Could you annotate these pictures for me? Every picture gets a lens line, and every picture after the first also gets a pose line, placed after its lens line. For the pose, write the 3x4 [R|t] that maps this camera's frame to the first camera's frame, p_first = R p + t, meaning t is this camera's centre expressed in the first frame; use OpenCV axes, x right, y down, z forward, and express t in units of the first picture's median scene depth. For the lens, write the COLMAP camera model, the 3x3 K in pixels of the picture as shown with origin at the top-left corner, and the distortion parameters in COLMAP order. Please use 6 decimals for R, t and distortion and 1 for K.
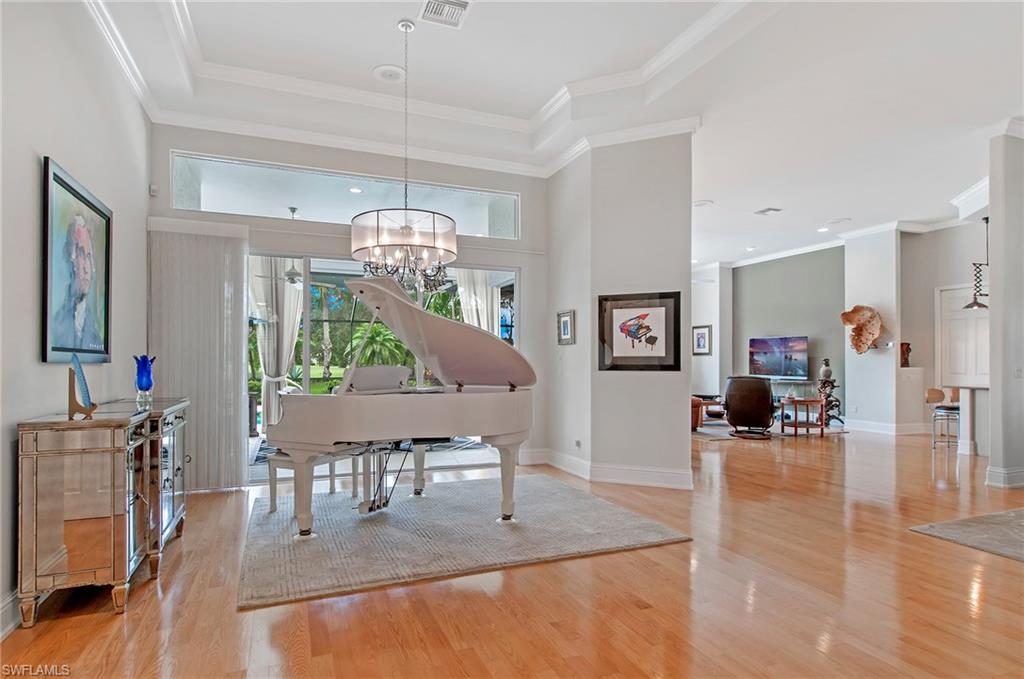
lens RADIAL K [[542.8, 0, 470.7], [0, 542.8, 360.6], [0, 0, 1]] dist [-0.019705, -0.001232]
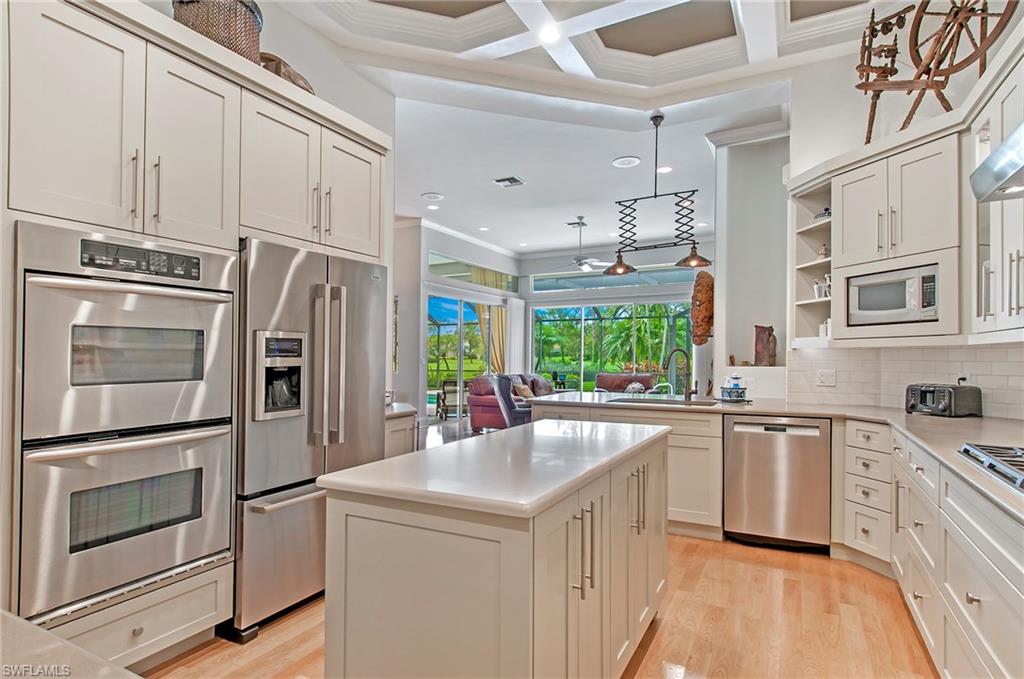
lens RADIAL K [[542.8, 0, 470.7], [0, 542.8, 360.6], [0, 0, 1]] dist [-0.019705, -0.001232]
pose [[0.658619, 0.001960, -0.752474, 1.015996], [0.004357, 0.999970, 0.006418, 0.000635], [0.752464, -0.007505, 0.658590, 0.334981]]
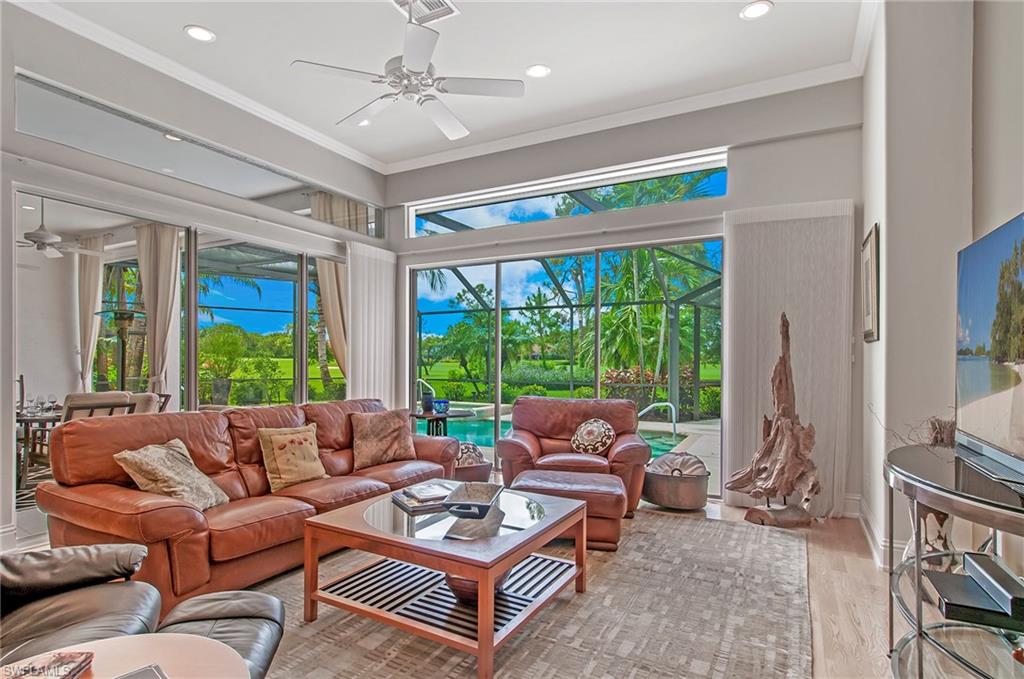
lens RADIAL K [[534.3, 0, 474.9], [0, 534.3, 355.4], [0, 0, 1]] dist [-0.019999, -0.001813]
pose [[0.663041, -0.006503, -0.748555, 0.688340], [-0.000425, 0.999959, -0.009064, 0.000863], [0.748583, 0.006328, 0.663011, 0.924814]]
